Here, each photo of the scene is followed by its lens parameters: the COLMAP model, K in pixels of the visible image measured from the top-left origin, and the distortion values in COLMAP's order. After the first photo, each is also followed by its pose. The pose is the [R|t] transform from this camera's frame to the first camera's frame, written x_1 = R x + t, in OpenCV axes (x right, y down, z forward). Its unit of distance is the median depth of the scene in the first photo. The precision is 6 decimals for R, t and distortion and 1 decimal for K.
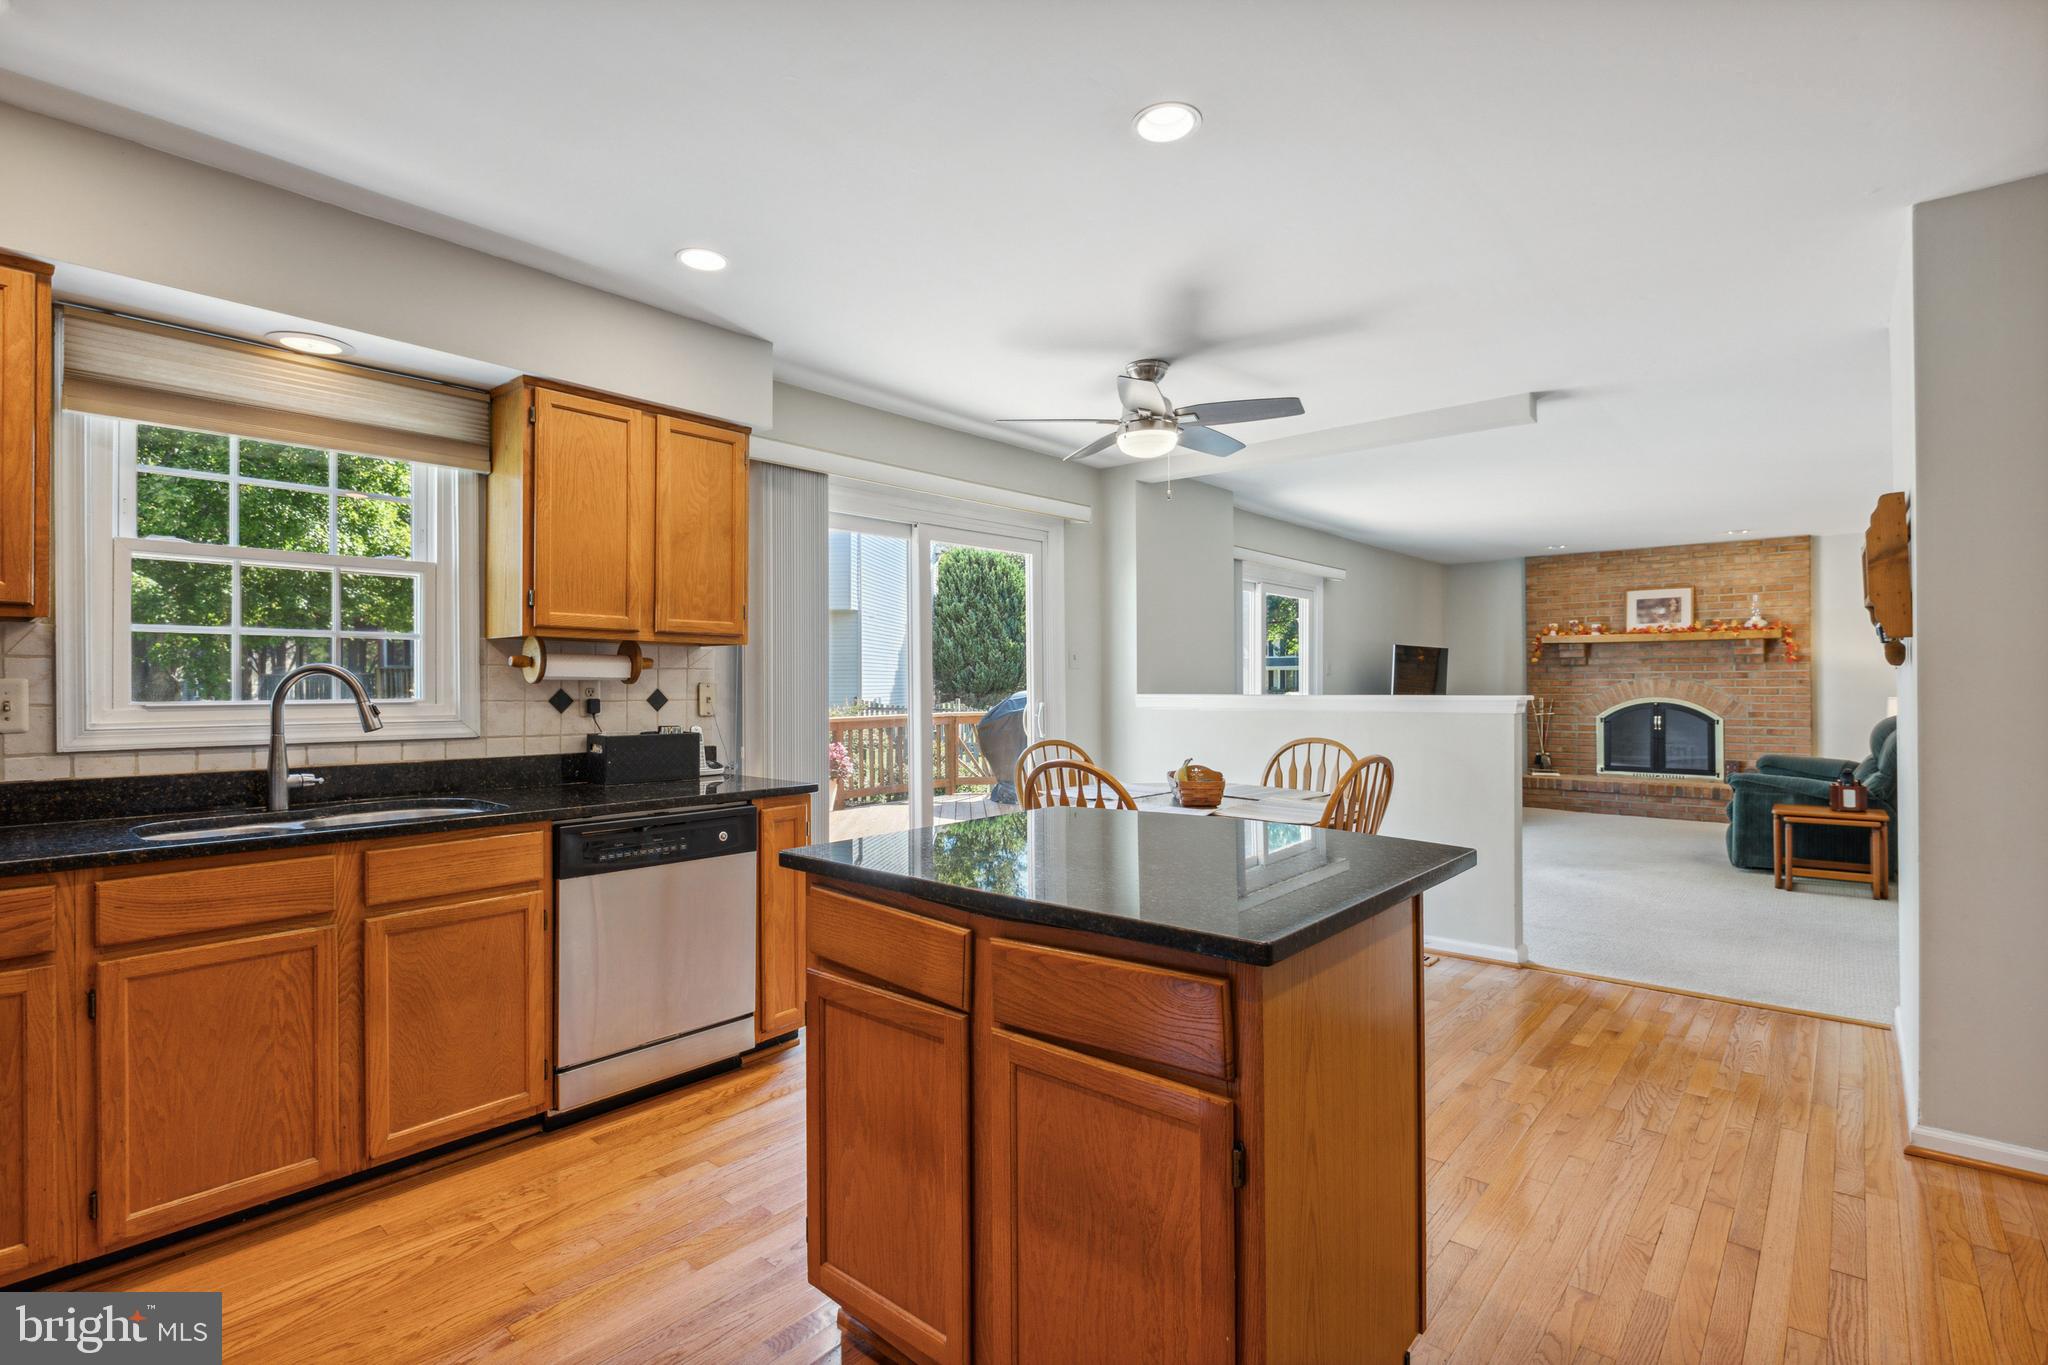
lens RADIAL K [[951.5, 0, 1020.0], [0, 951.5, 677.6], [0, 0, 1]] dist [-0.004107, -0.001346]
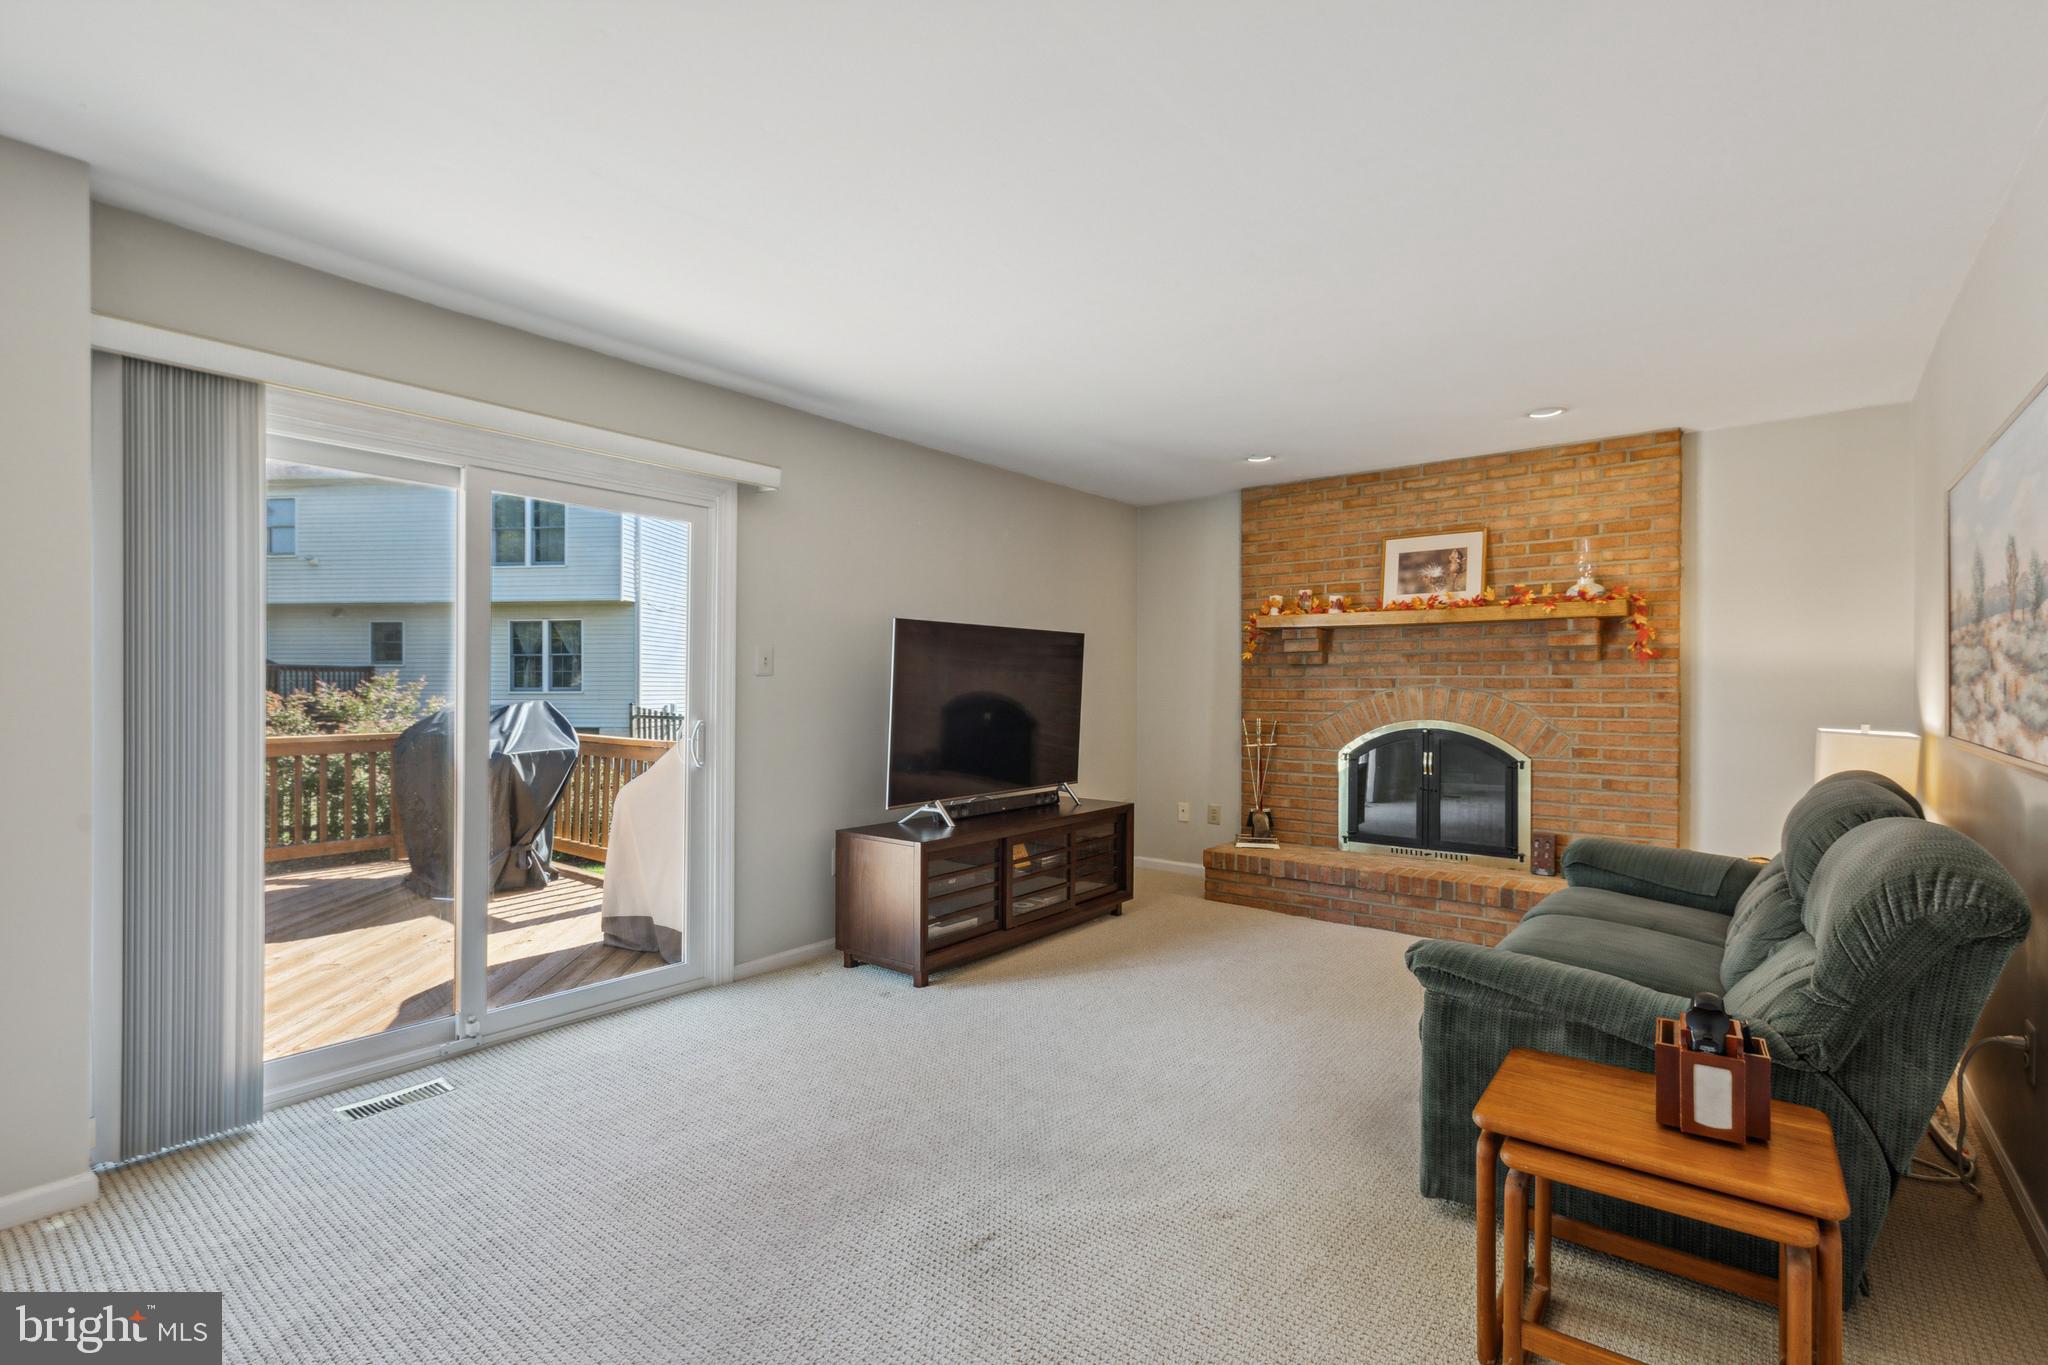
lens RADIAL K [[924.1, 0, 1018.7], [0, 924.1, 688.8], [0, 0, 1]] dist [0.001739, 0.000305]
pose [[0.999088, 0.008649, 0.041810, 0.409756], [-0.008891, 0.999945, 0.005608, 0.000614], [-0.041759, -0.005975, 0.999110, 0.457931]]
